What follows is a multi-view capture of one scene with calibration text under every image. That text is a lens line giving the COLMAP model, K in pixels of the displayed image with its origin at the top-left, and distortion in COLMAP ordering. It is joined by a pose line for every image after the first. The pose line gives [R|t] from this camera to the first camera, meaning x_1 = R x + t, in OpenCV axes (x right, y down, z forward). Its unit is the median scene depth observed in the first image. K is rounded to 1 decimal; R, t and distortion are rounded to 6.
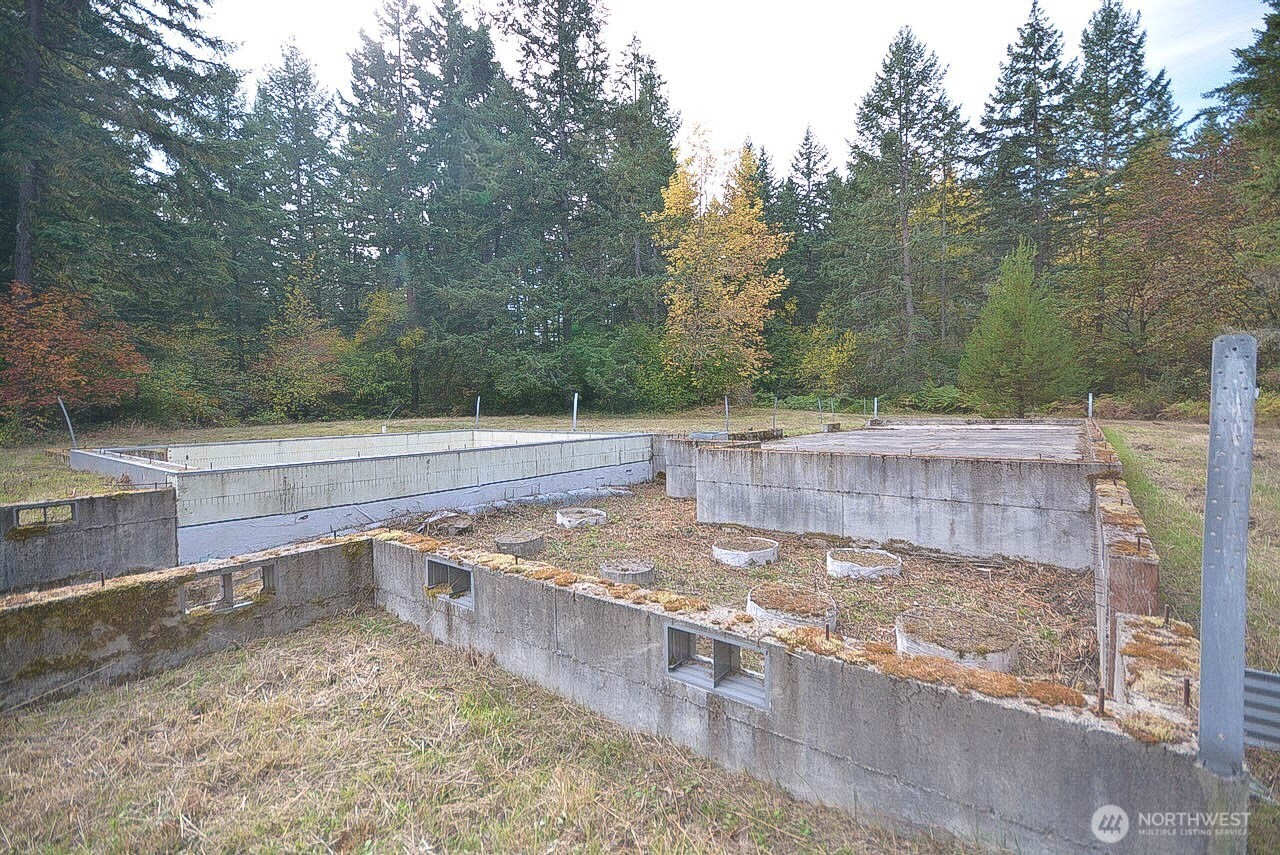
lens RADIAL K [[567.5, 0, 647.0], [0, 567.5, 426.4], [0, 0, 1]] dist [0.009551, -0.012251]
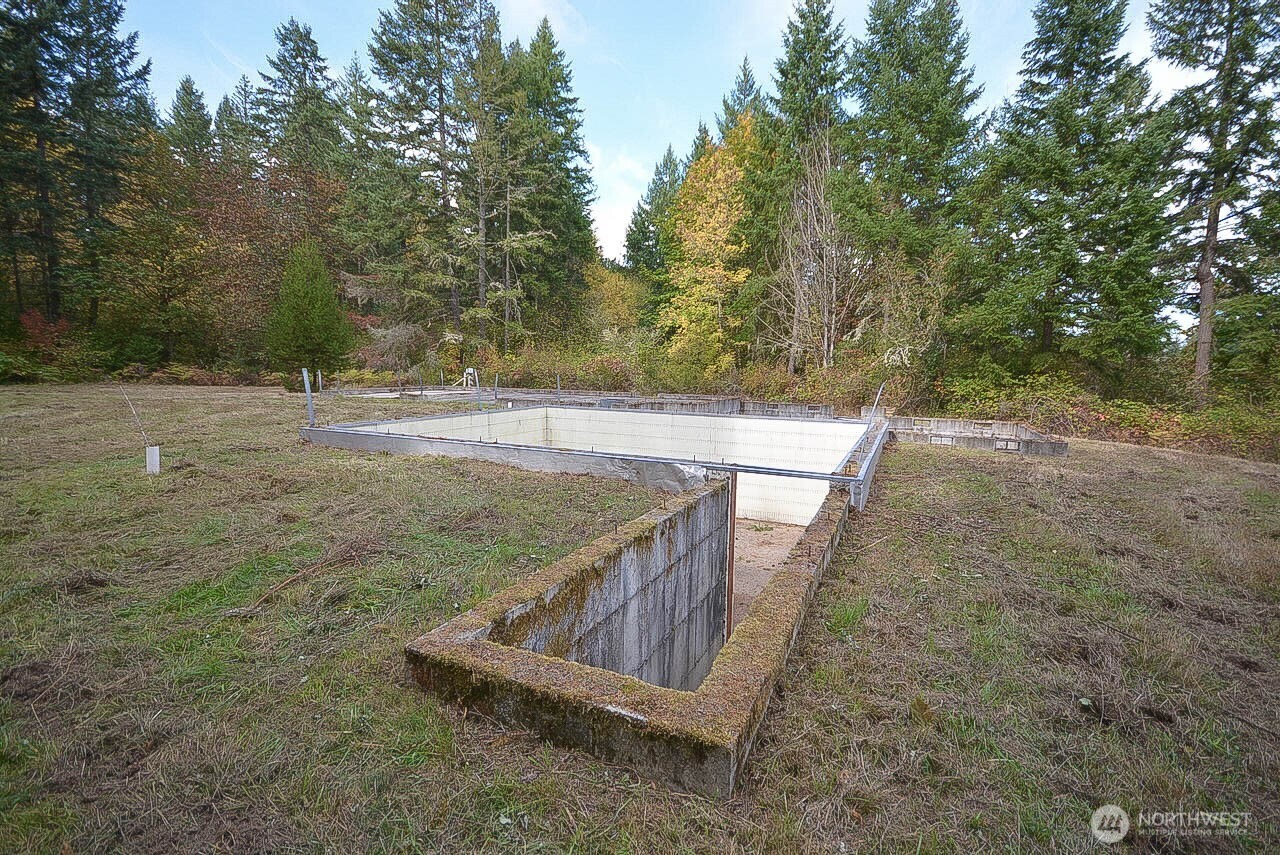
lens RADIAL K [[555.2, 0, 645.0], [0, 555.2, 429.8], [0, 0, 1]] dist [-0.007281, -0.001447]
pose [[-0.216028, -0.097844, 0.971472, -0.370167], [0.025437, 0.994065, 0.105776, -0.017178], [-0.976056, 0.047562, -0.212257, 0.332318]]
